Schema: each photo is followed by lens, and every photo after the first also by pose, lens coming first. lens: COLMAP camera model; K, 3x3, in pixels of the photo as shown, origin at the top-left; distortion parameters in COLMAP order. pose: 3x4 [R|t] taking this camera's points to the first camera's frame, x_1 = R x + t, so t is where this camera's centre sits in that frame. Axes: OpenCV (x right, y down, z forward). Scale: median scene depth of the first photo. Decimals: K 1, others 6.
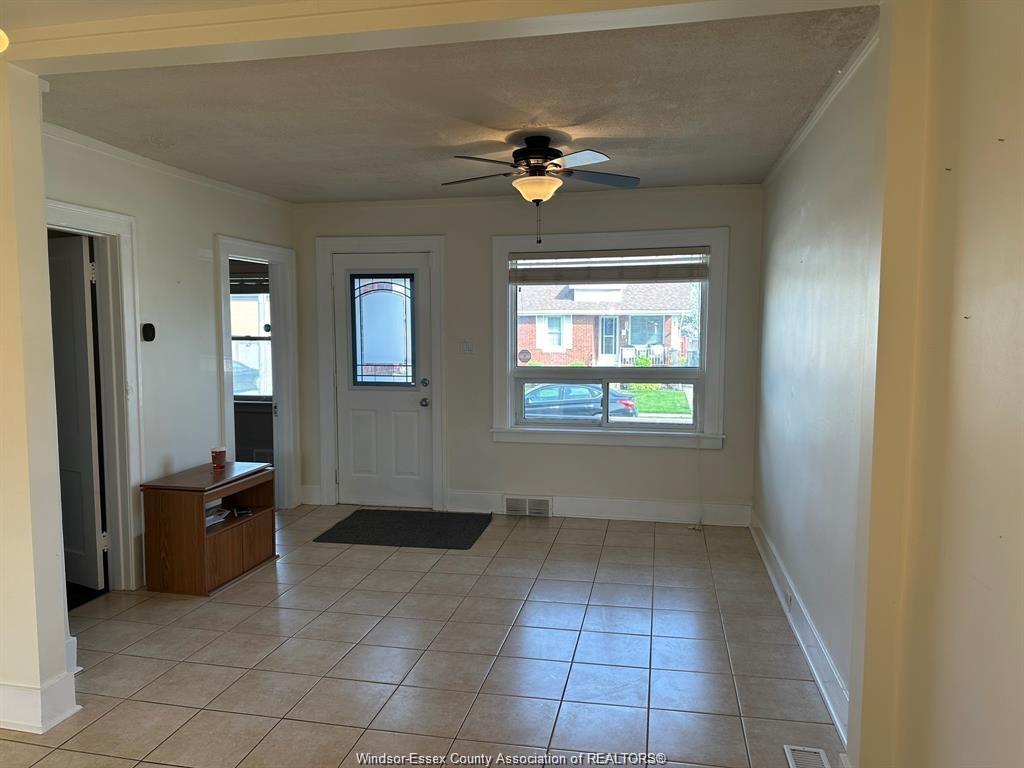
lens RADIAL K [[715.0, 0, 512.0], [0, 715.0, 384.0], [0, 0, 1]] dist [0.065827, -0.078939]
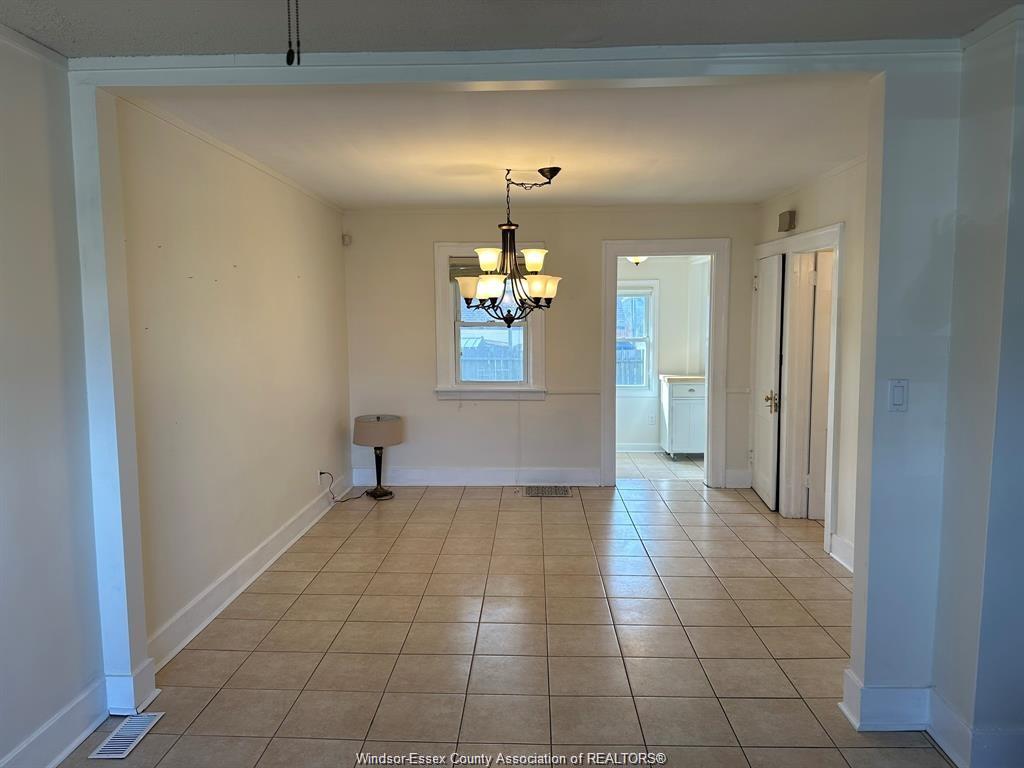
lens RADIAL K [[715.0, 0, 512.0], [0, 715.0, 384.0], [0, 0, 1]] dist [0.065827, -0.078939]
pose [[-0.986278, 0.024662, -0.163243, 0.000026], [-0.004275, 0.984634, 0.174581, -0.110870], [0.165040, 0.172883, -0.971017, 1.186128]]
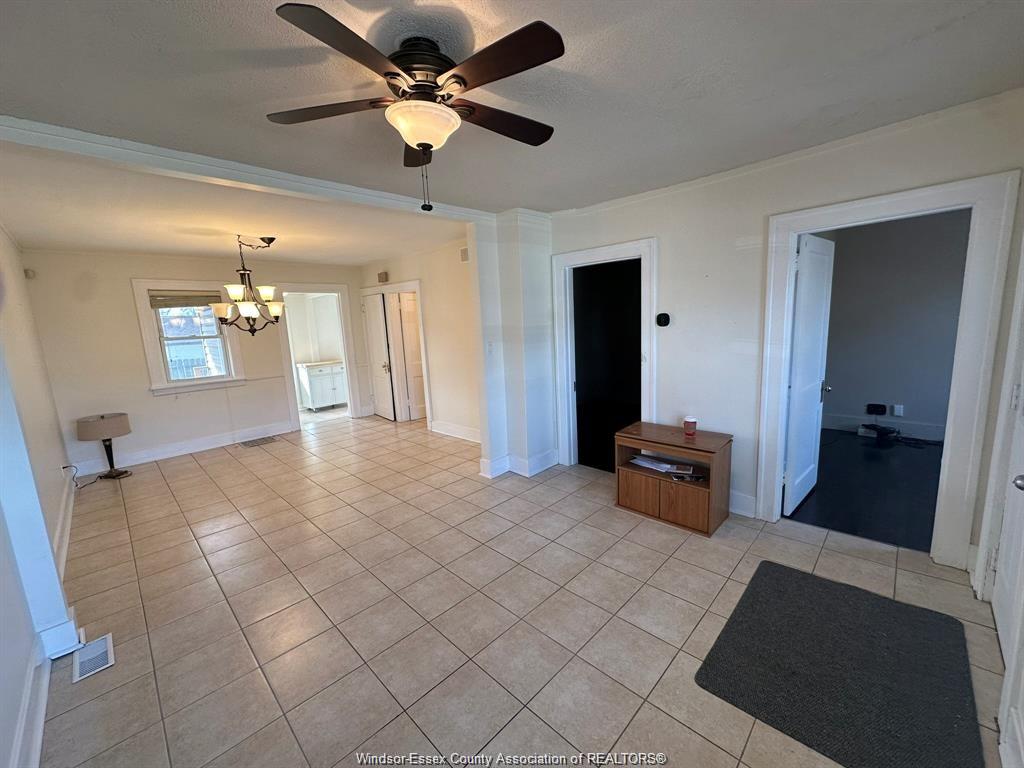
lens RADIAL K [[407.7, 0, 512.0], [0, 407.7, 384.0], [0, 0, 1]] dist [0.000123, -0.000035]
pose [[-0.537215, 0.159237, -0.828277, 0.313219], [-0.017411, 0.979714, 0.199643, -0.099194], [0.843265, 0.121672, -0.523545, 1.171229]]
